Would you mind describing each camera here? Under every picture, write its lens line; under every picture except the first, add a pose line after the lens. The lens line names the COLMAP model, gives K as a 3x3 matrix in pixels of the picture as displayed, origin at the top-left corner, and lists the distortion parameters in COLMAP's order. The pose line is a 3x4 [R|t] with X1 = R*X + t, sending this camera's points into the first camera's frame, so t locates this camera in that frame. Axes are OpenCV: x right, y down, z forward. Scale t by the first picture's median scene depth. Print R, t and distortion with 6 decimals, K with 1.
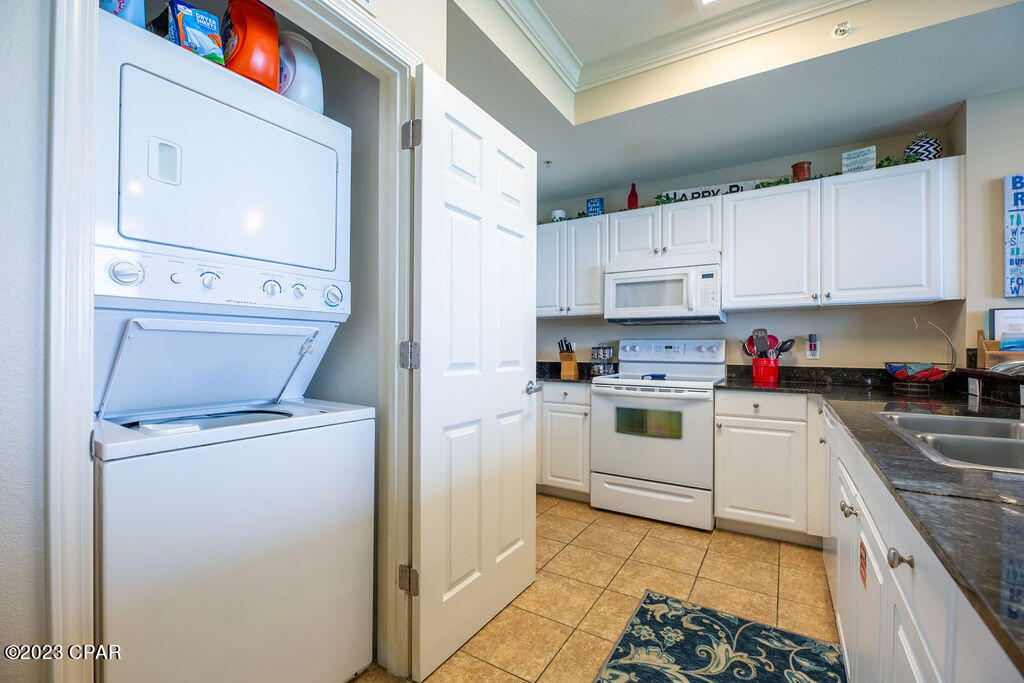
lens RADIAL K [[436.4, 0, 503.0], [0, 436.4, 347.9], [0, 0, 1]] dist [-0.001044, -0.002556]
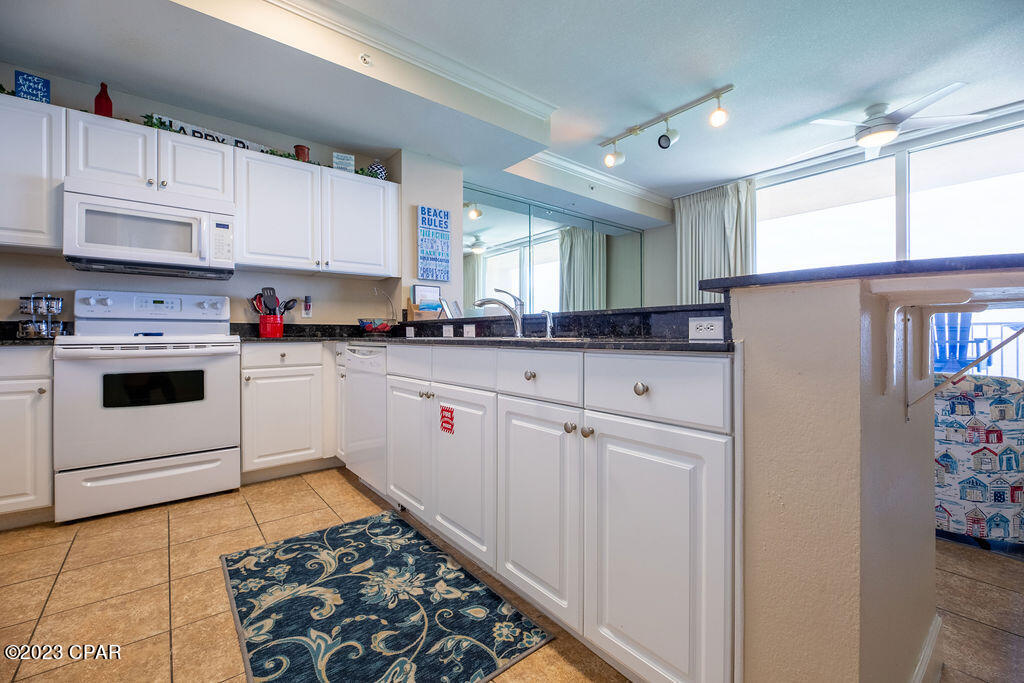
lens RADIAL K [[430.1, 0, 522.6], [0, 430.1, 327.8], [0, 0, 1]] dist [-0.001804, -0.000830]
pose [[0.310309, 0.002926, 0.950631, -0.235153], [0.003281, 0.999986, -0.004149, 0.068063], [-0.950630, 0.004406, 0.310295, 0.101002]]
